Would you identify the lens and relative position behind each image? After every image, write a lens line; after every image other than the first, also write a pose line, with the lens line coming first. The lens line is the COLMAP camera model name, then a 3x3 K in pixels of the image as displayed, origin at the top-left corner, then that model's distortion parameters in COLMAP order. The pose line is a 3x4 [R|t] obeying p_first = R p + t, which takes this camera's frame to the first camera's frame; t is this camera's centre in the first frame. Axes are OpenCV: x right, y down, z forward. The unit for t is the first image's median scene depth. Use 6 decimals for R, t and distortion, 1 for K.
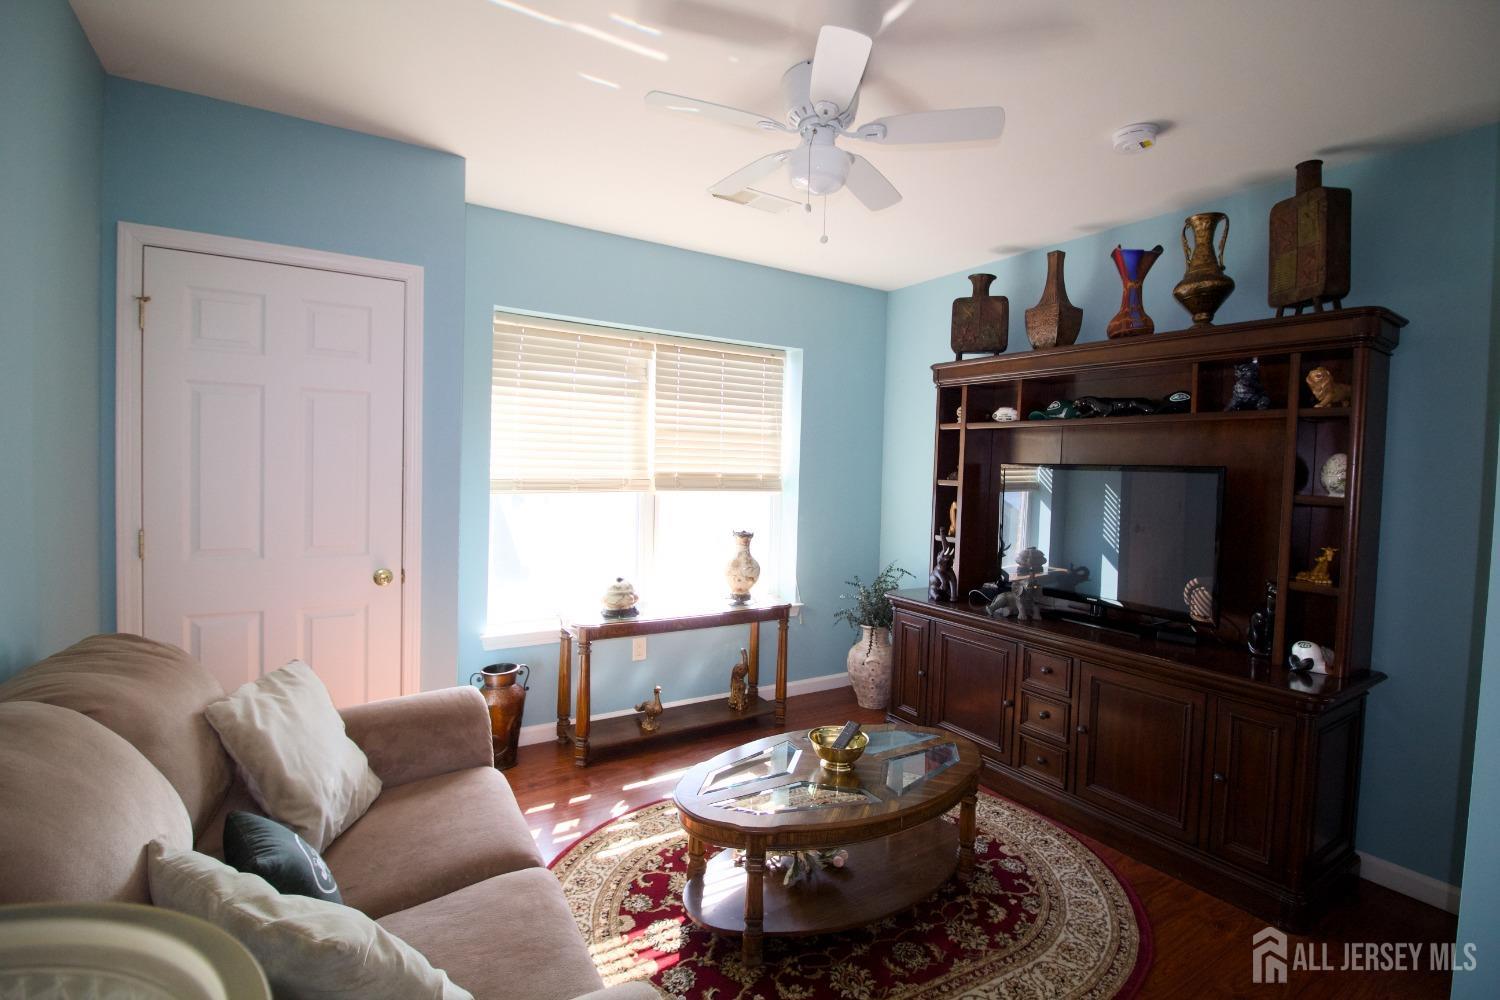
lens RADIAL K [[705.7, 0, 758.7], [0, 705.7, 493.0], [0, 0, 1]] dist [-0.003234, -0.013190]
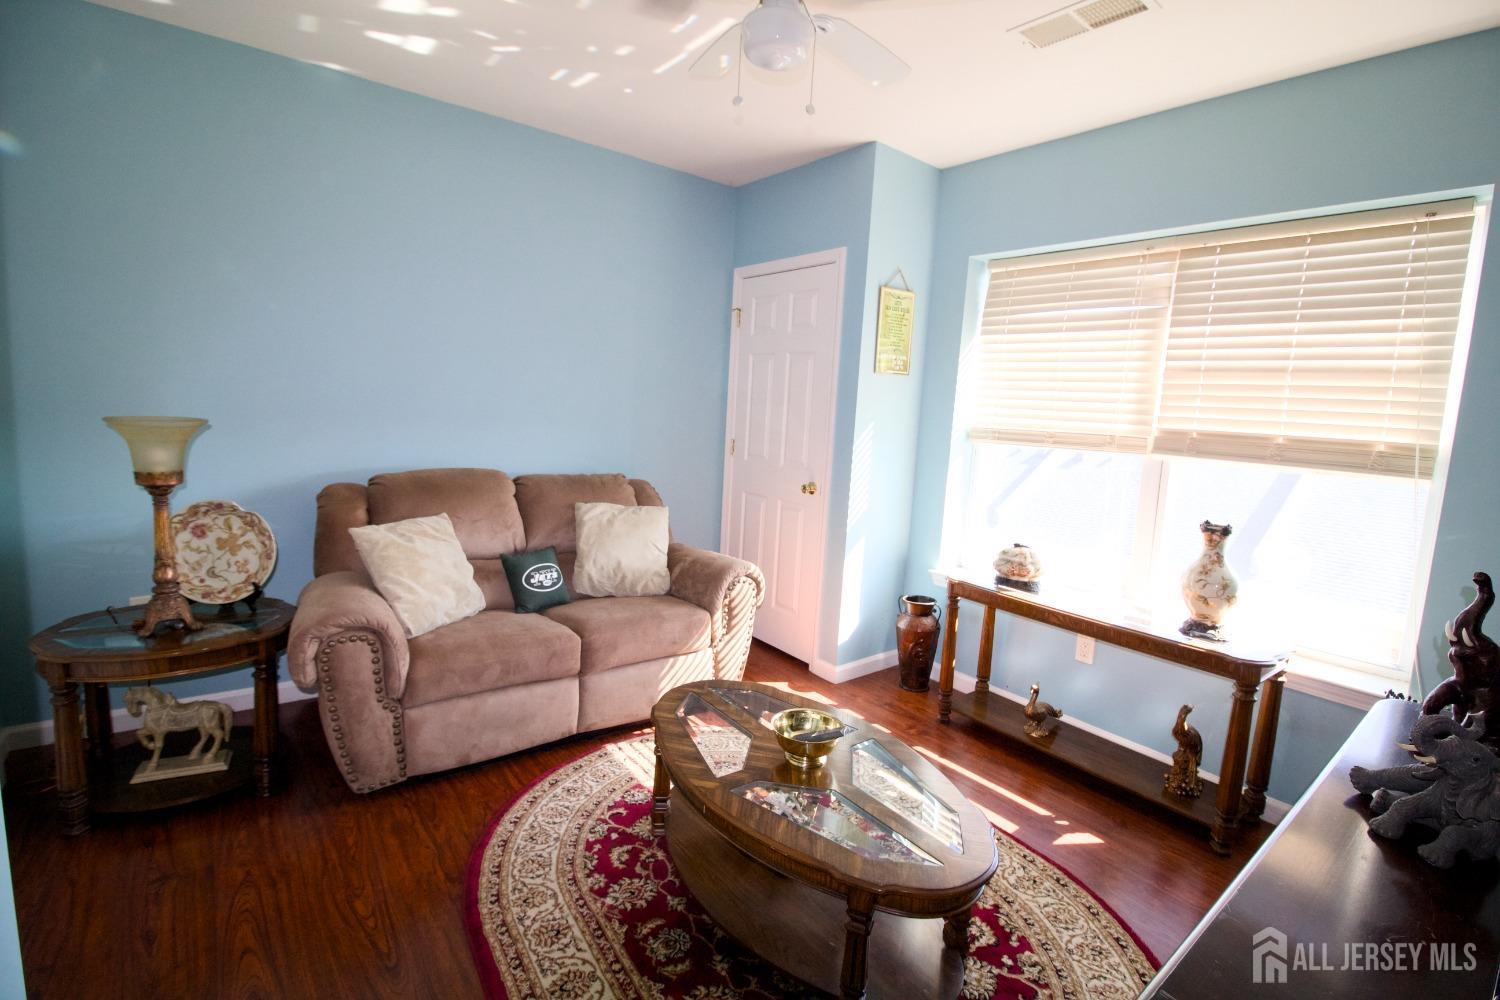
lens RADIAL K [[705.7, 0, 759.3], [0, 705.7, 497.4], [0, 0, 1]] dist [-0.003234, -0.013190]
pose [[0.086426, 0.109678, -0.990203, 0.566148], [-0.092104, 0.990545, 0.101677, 0.004944], [0.991992, 0.082414, 0.095710, 0.539764]]
